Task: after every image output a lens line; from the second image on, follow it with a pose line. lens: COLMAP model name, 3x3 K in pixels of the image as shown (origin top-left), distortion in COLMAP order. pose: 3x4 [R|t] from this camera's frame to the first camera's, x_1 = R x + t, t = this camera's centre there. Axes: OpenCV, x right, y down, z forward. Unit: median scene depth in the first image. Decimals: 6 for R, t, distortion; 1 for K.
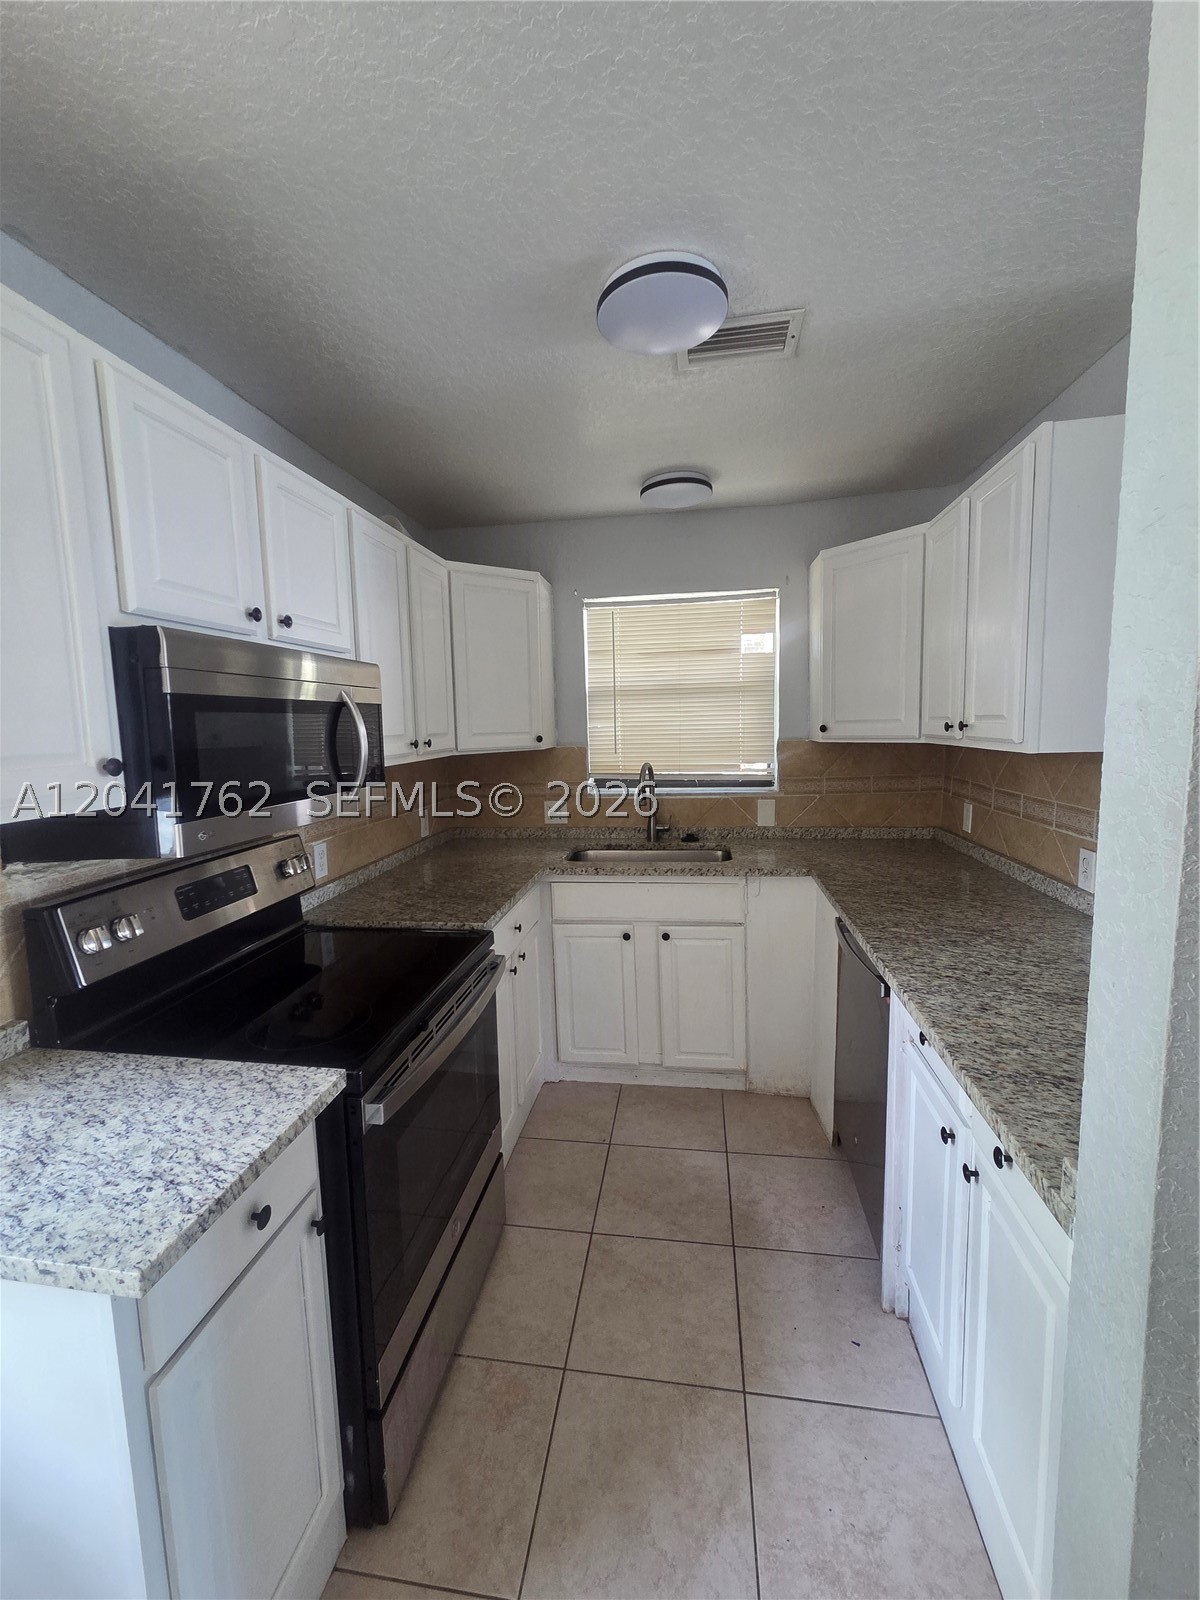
lens RADIAL K [[652.9, 0, 594.6], [0, 652.9, 795.8], [0, 0, 1]] dist [0.000615, 0.000956]
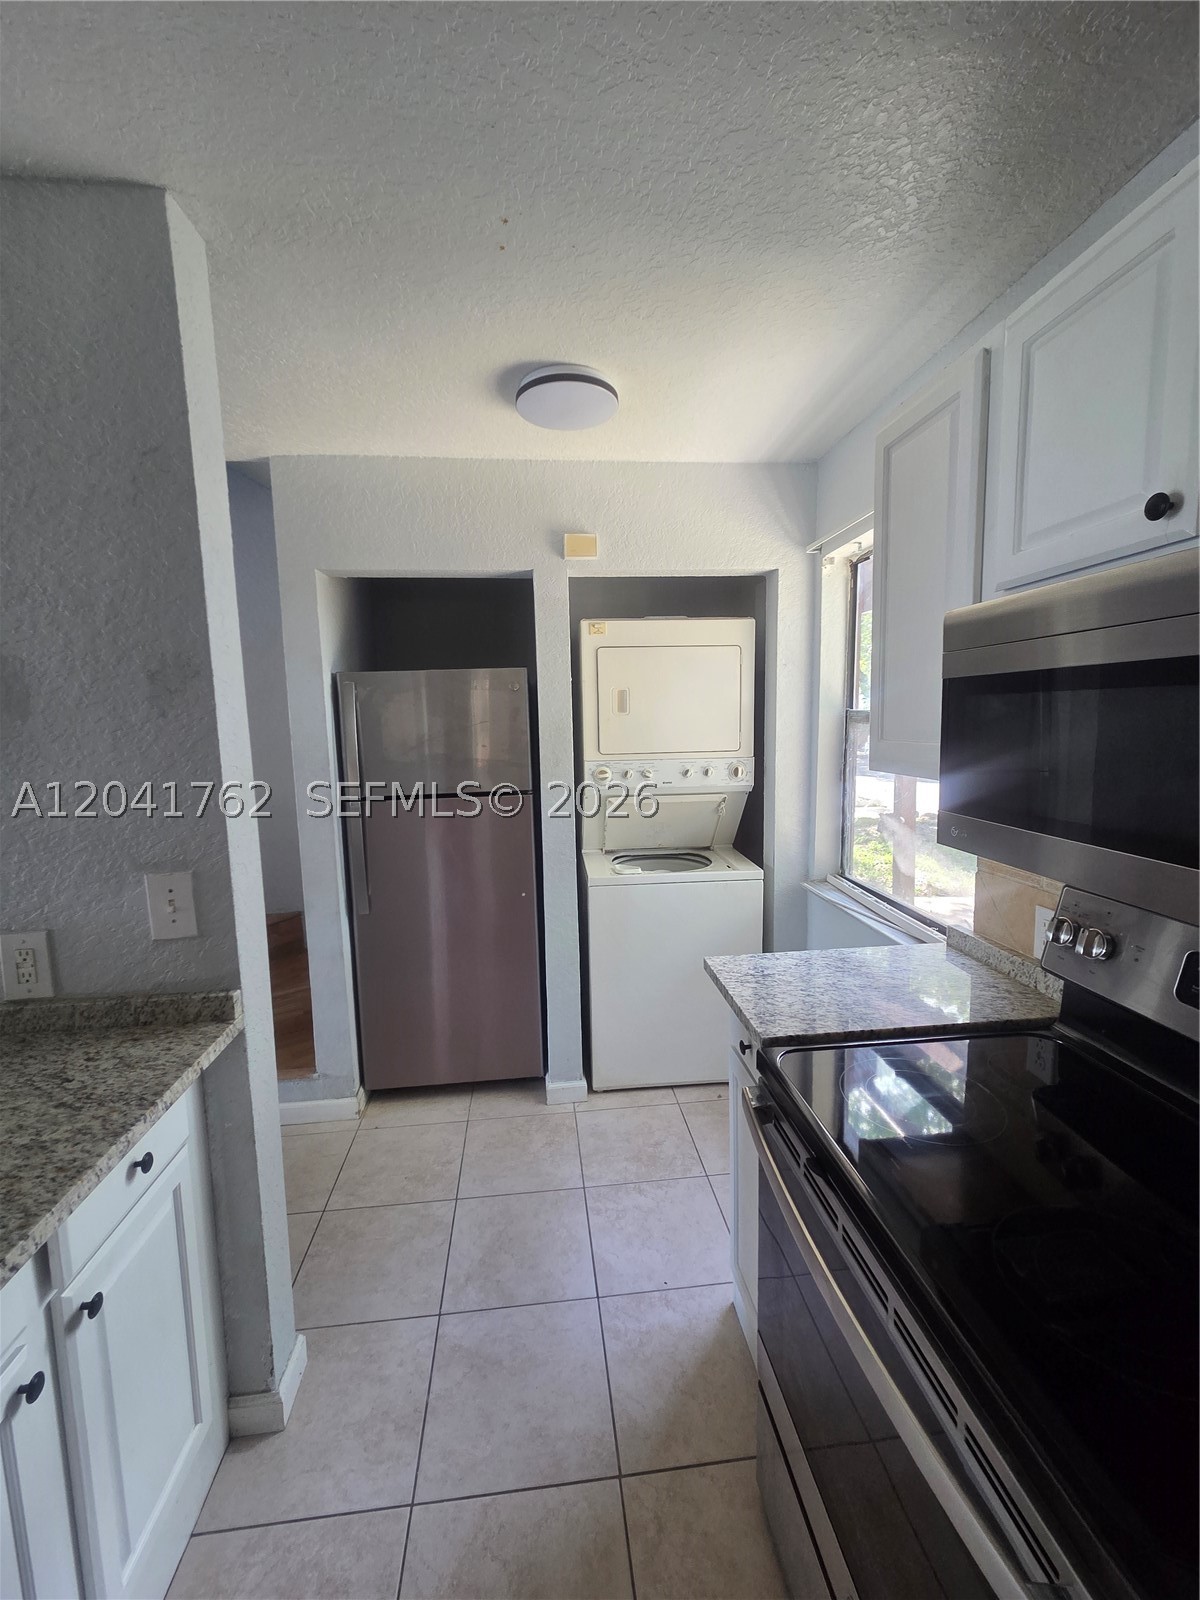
lens RADIAL K [[652.9, 0, 593.0], [0, 652.9, 792.0], [0, 0, 1]] dist [0.000615, 0.000956]
pose [[-0.966893, 0.076110, -0.243569, 0.127612], [0.019438, 0.973679, 0.227093, -0.237851], [0.254442, 0.214840, -0.942923, 1.928067]]
